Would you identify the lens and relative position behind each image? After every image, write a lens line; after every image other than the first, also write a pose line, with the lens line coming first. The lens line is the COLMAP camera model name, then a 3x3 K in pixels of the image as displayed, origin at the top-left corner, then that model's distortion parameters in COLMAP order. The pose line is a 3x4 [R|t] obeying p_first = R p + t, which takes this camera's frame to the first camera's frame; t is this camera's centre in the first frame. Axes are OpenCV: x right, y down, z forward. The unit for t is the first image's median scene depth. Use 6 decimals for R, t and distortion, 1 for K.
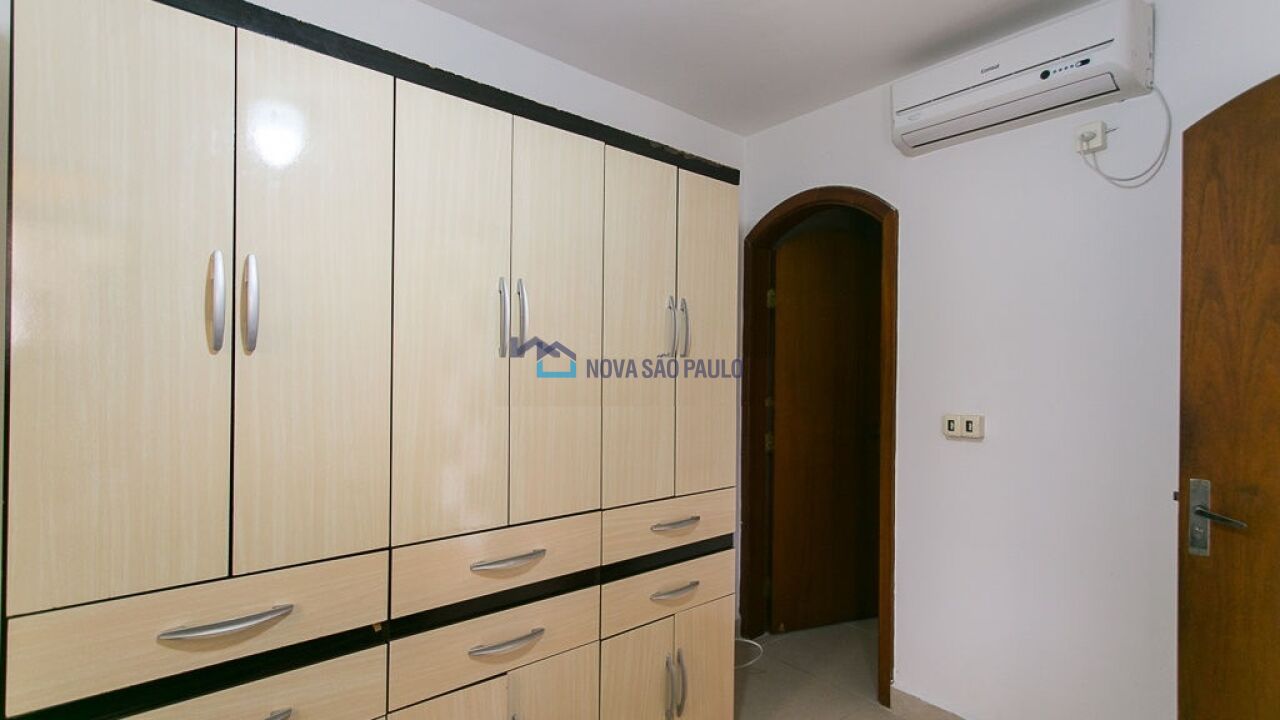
lens RADIAL K [[619.3, 0, 639.8], [0, 619.3, 363.2], [0, 0, 1]] dist [0.016799, 0.000053]
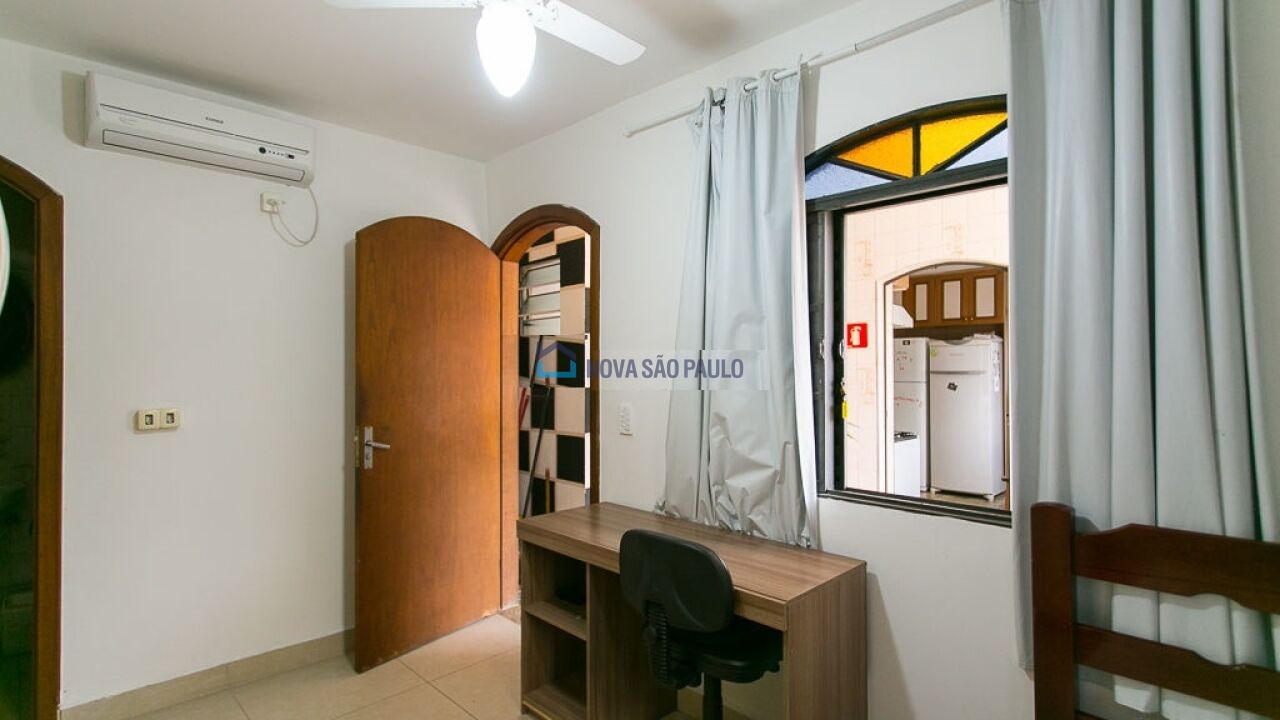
lens RADIAL K [[619.3, 0, 639.8], [0, 619.3, 363.2], [0, 0, 1]] dist [0.016799, 0.000053]
pose [[-0.058188, -0.000124, 0.998306, -0.641787], [-0.006351, 0.999980, -0.000246, -0.002486], [-0.998285, -0.006354, -0.058187, 0.218359]]
